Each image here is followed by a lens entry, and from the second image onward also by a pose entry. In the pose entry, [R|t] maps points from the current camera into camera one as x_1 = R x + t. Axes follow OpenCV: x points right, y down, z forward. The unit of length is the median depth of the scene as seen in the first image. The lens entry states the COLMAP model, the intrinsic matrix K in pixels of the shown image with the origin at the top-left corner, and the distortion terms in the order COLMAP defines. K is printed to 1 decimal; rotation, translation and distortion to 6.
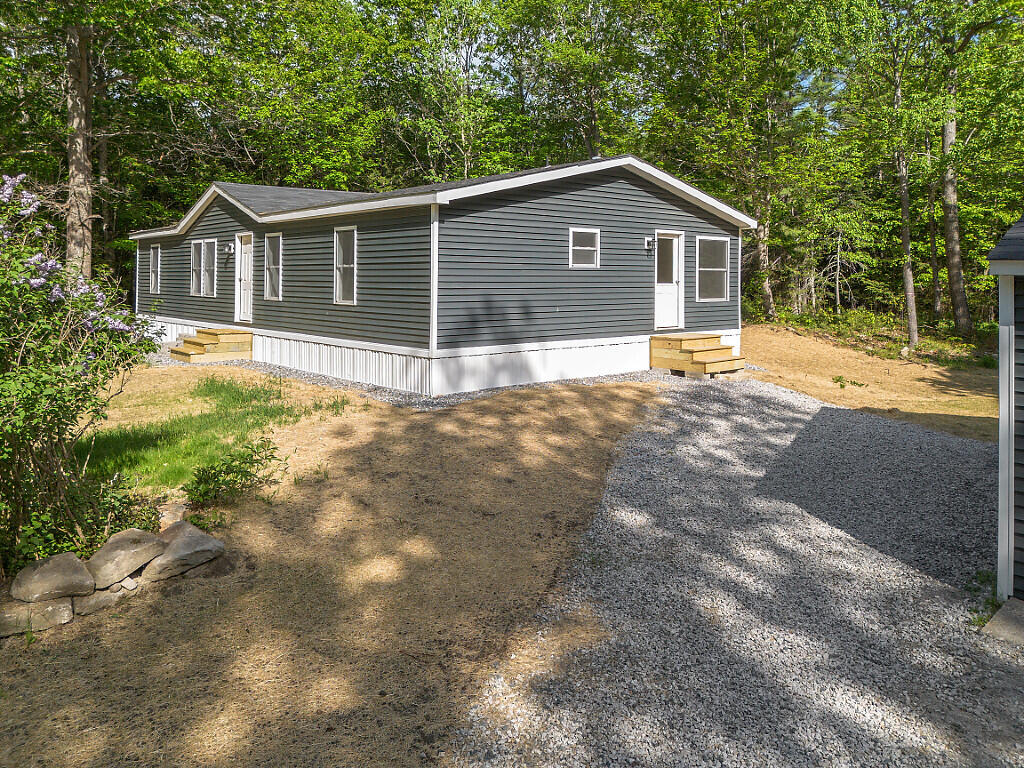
lens RADIAL K [[757.3, 0, 511.4], [0, 757.3, 254.0], [0, 0, 1]] dist [0.045817, -0.003331]
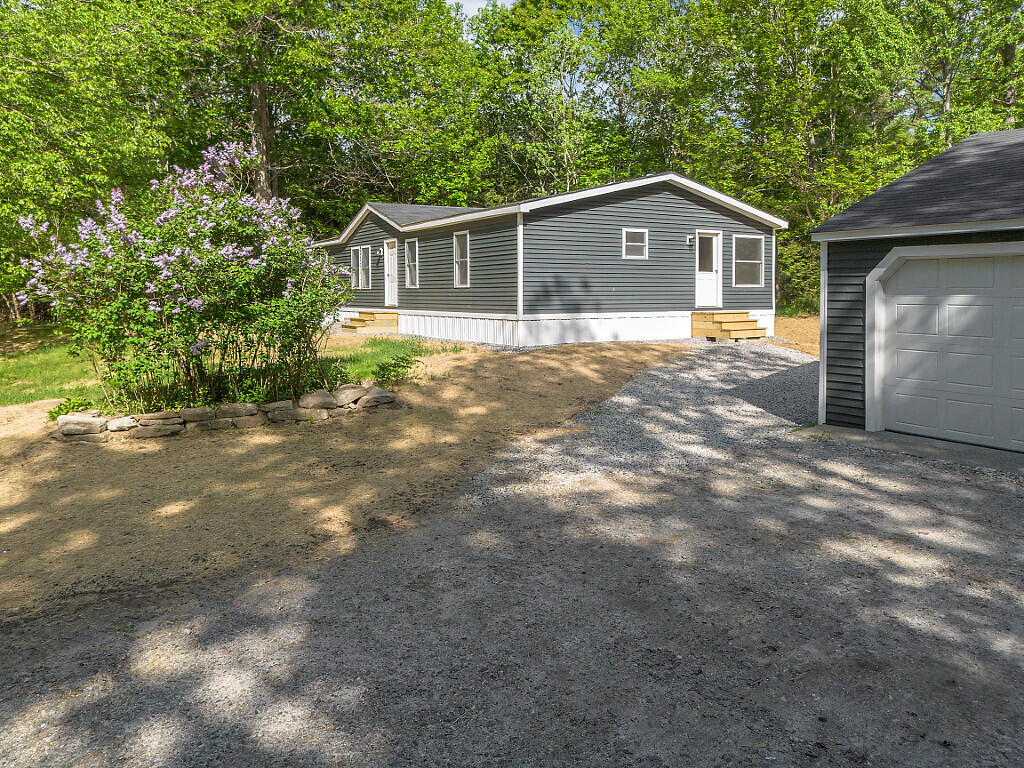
lens RADIAL K [[742.8, 0, 511.6], [0, 742.8, 326.7], [0, 0, 1]] dist [0.039735, -0.001329]
pose [[0.986846, 0.000308, -0.161662, 0.078347], [0.012015, 0.997093, 0.075240, 0.030765], [0.161215, -0.076193, 0.983974, -0.287243]]
